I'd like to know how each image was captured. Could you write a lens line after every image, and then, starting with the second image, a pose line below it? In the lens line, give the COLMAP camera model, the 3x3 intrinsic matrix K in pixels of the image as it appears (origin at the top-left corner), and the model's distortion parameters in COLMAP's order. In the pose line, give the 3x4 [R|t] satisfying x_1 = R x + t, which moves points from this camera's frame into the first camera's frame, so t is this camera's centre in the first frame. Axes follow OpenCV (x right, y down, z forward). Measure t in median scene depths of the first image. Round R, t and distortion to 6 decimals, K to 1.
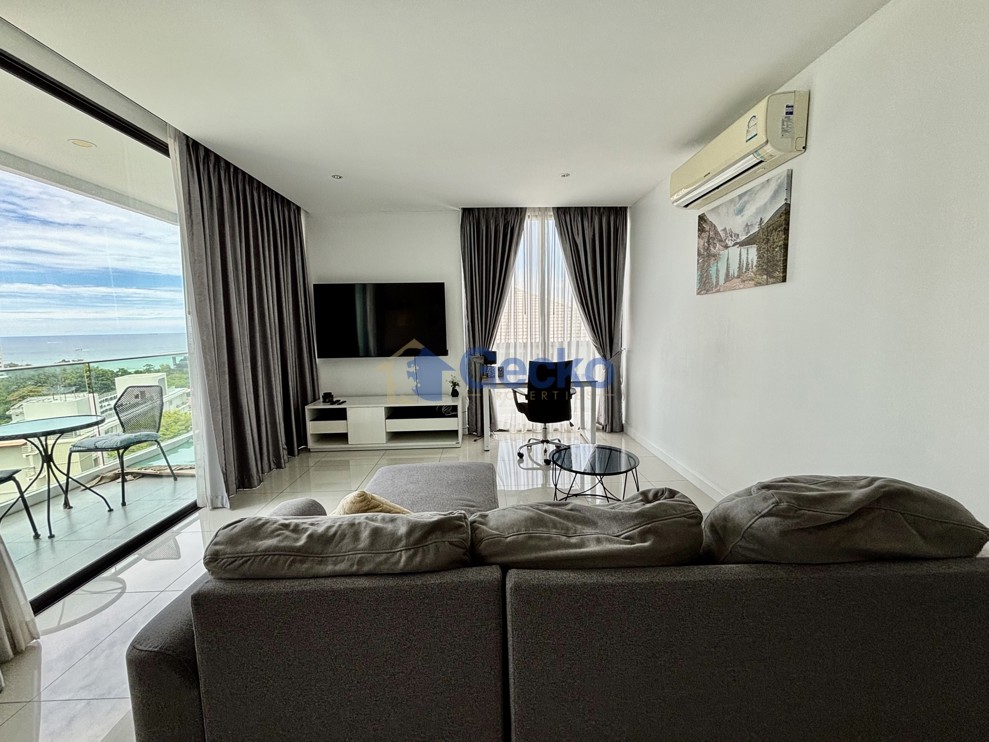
lens RADIAL K [[404.6, 0, 494.5], [0, 404.6, 371.0], [0, 0, 1]] dist [0.003668, 0.000558]
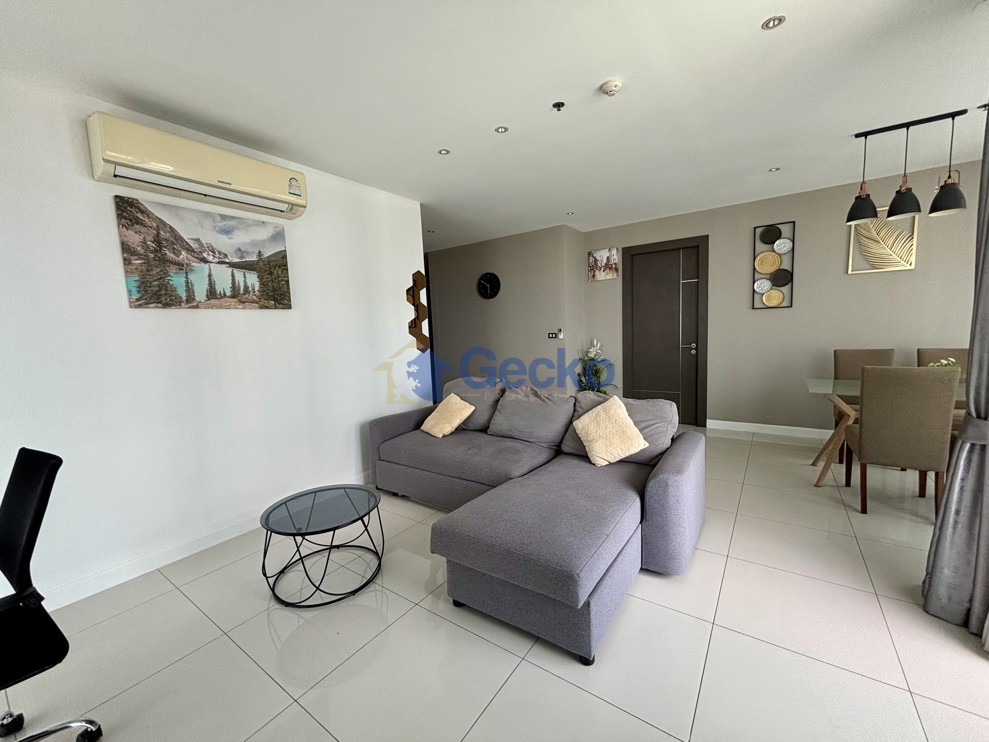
lens RADIAL K [[396.4, 0, 494.5], [0, 396.4, 371.0], [0, 0, 1]] dist [0.030623, 0.000107]
pose [[-0.800664, -0.010891, 0.599014, -0.445455], [0.129680, 0.972981, 0.191025, -0.134564], [-0.584910, 0.230627, -0.777619, 1.221413]]
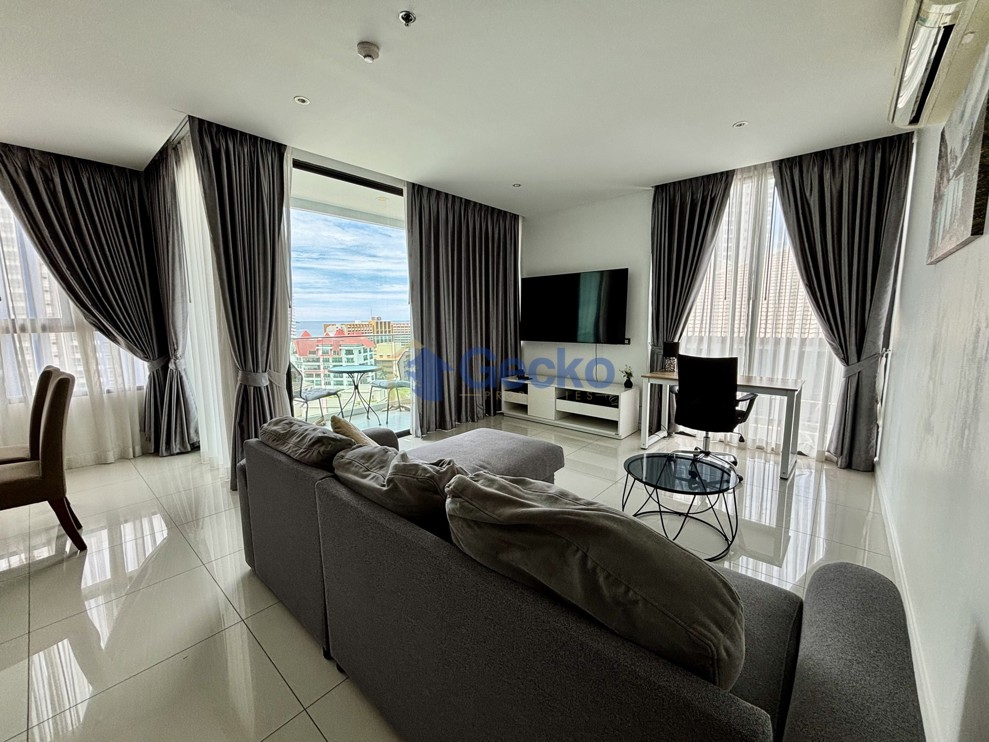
lens RADIAL K [[396.4, 0, 494.5], [0, 396.4, 371.0], [0, 0, 1]] dist [0.030623, 0.000107]
pose [[0.742190, 0.104297, -0.662025, 0.484881], [-0.086780, 0.994456, 0.059380, -0.009370], [0.664548, 0.013380, 0.747126, 0.112306]]
